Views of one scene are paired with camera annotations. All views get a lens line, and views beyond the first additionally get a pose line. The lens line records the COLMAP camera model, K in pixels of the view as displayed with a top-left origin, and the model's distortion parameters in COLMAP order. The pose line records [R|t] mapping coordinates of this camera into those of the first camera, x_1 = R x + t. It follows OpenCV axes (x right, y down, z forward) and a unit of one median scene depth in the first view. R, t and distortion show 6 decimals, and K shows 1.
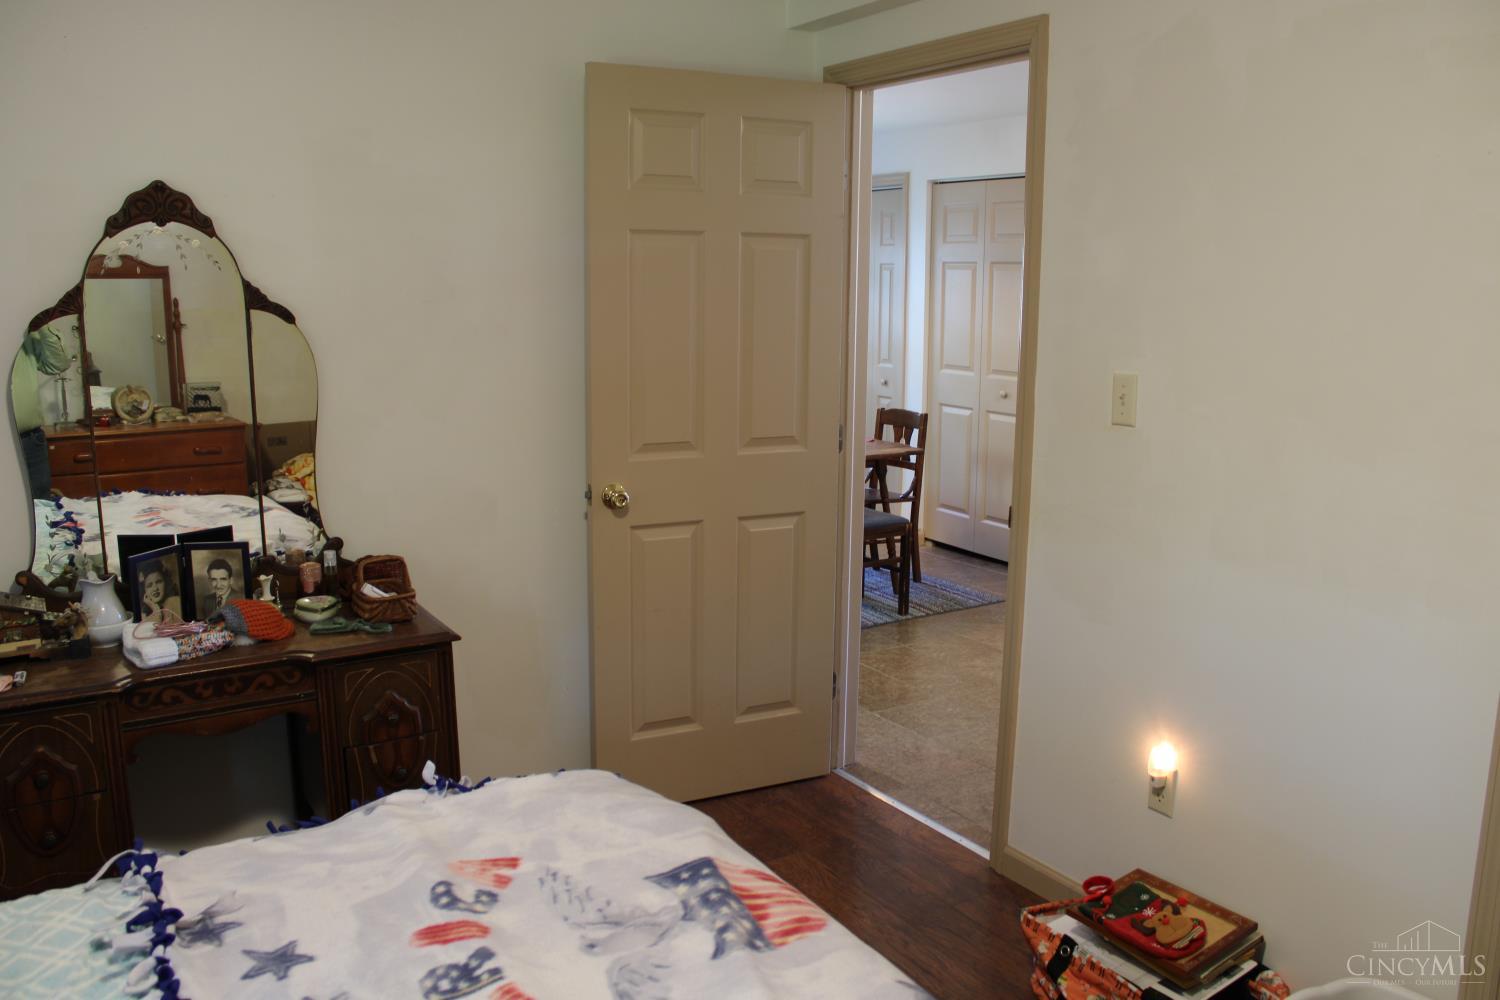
lens RADIAL K [[1256.6, 0, 755.1], [0, 1256.6, 500.9], [0, 0, 1]] dist [-0.166086, 0.149725]
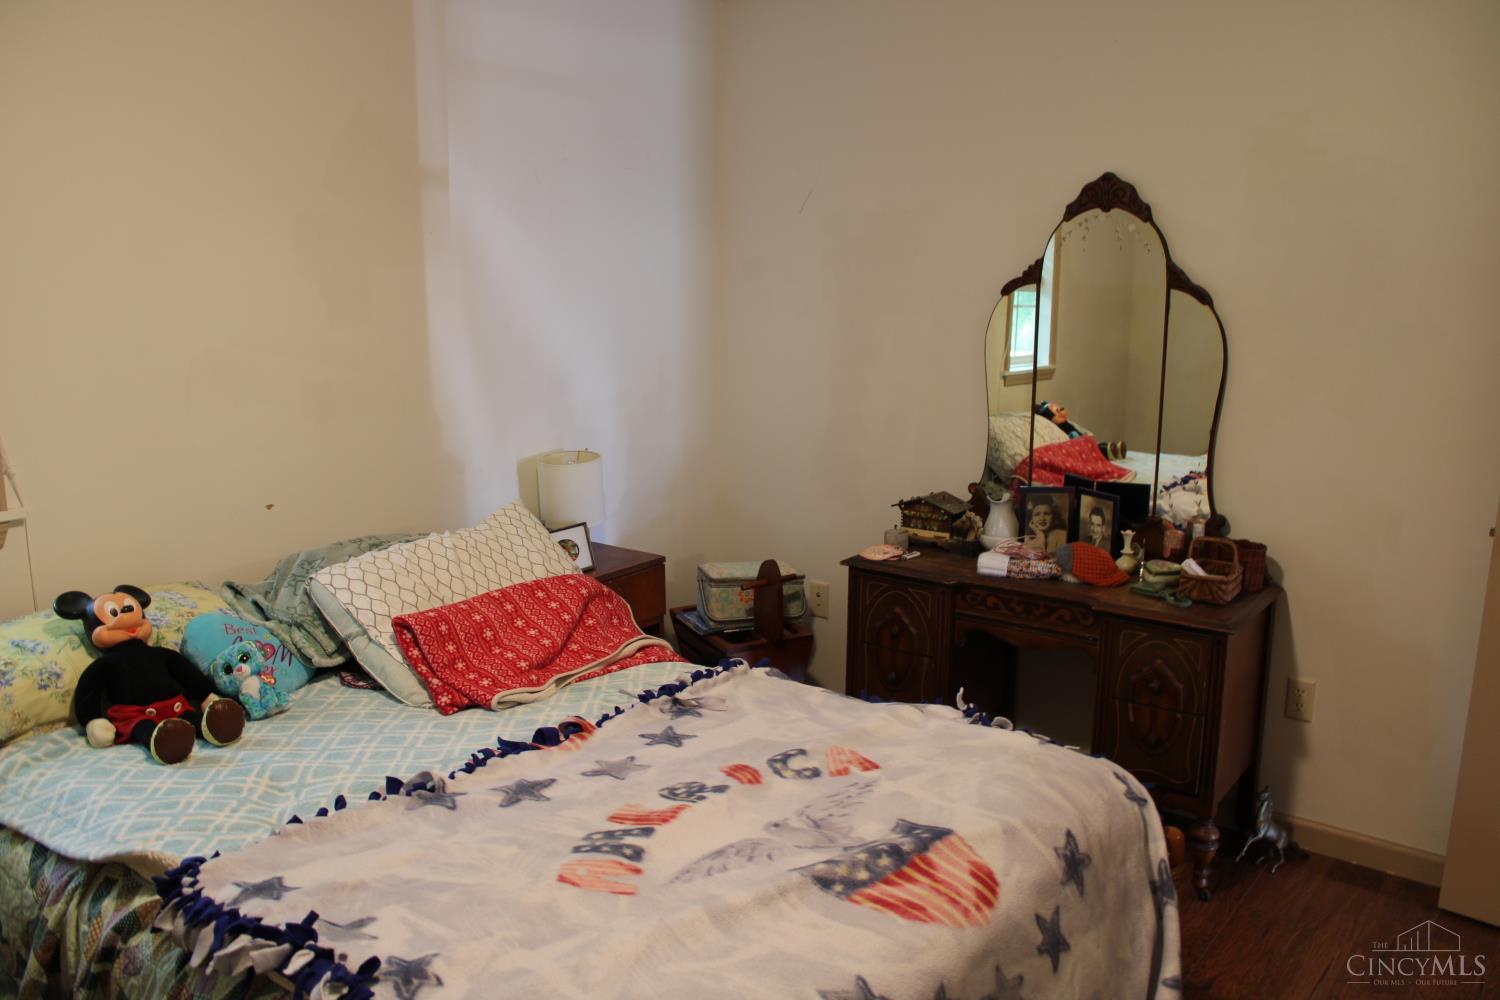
lens RADIAL K [[1256.6, 0, 755.1], [0, 1256.6, 500.9], [0, 0, 1]] dist [-0.166086, 0.149725]
pose [[0.367659, 0.188184, -0.910721, 0.518472], [-0.174442, 0.975884, 0.131227, -0.056321], [0.913453, 0.110621, 0.391620, 0.277398]]
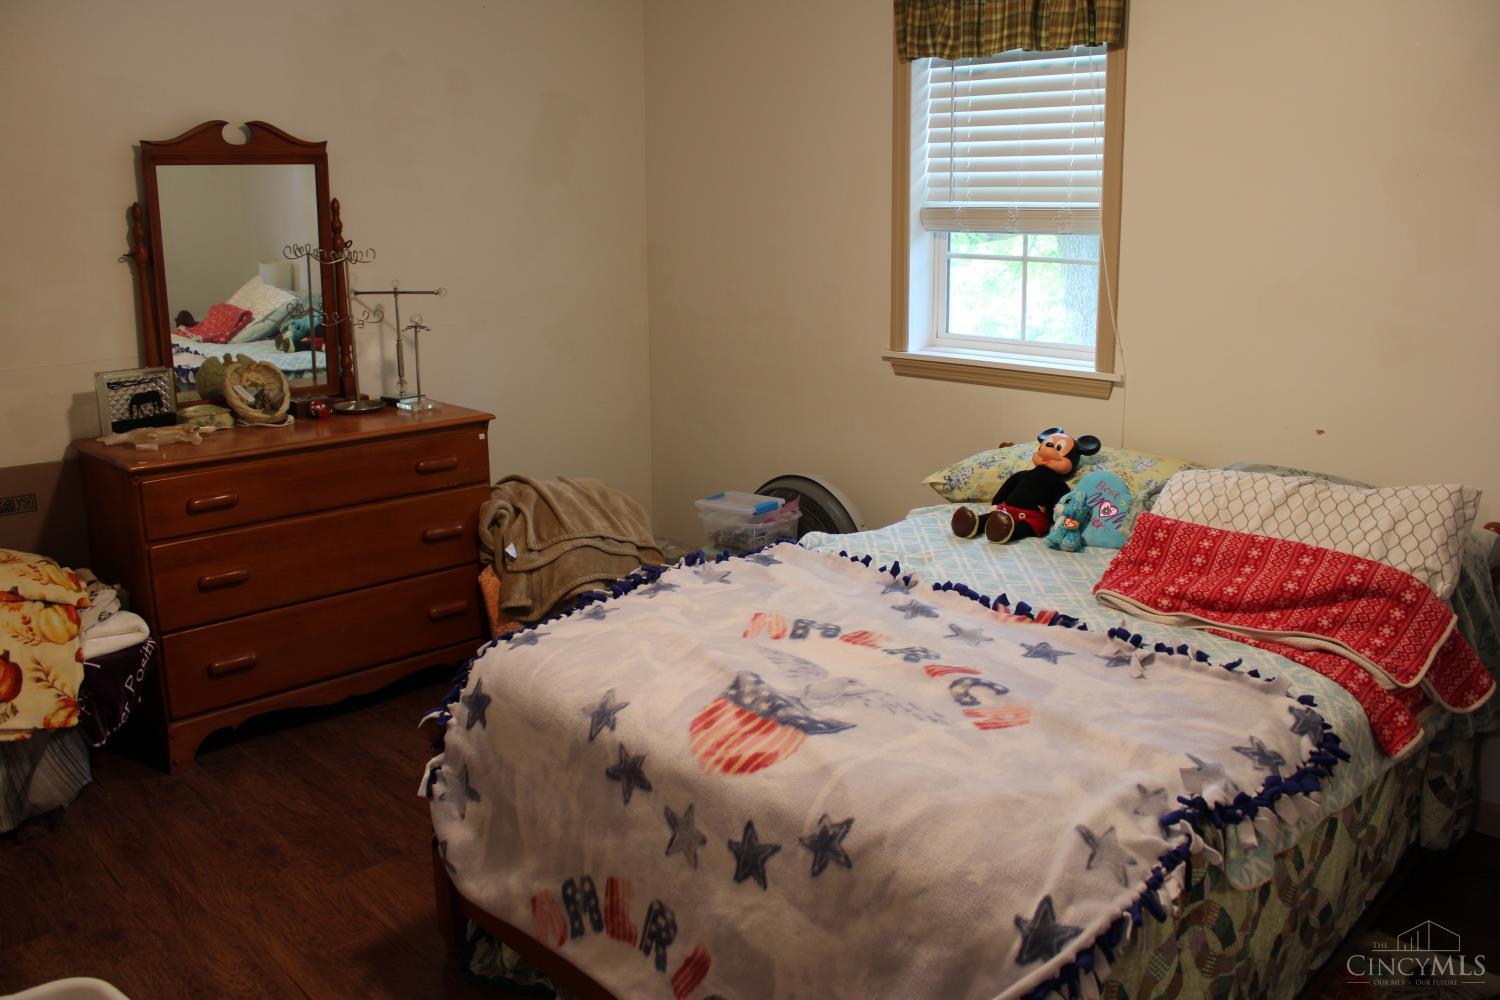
lens RADIAL K [[1256.6, 0, 755.1], [0, 1256.6, 500.9], [0, 0, 1]] dist [-0.166086, 0.149725]
pose [[-0.970699, 0.059614, -0.232787, 0.163689], [-0.040701, 0.913954, 0.403771, -0.218933], [0.236827, 0.401414, -0.884748, 1.232860]]
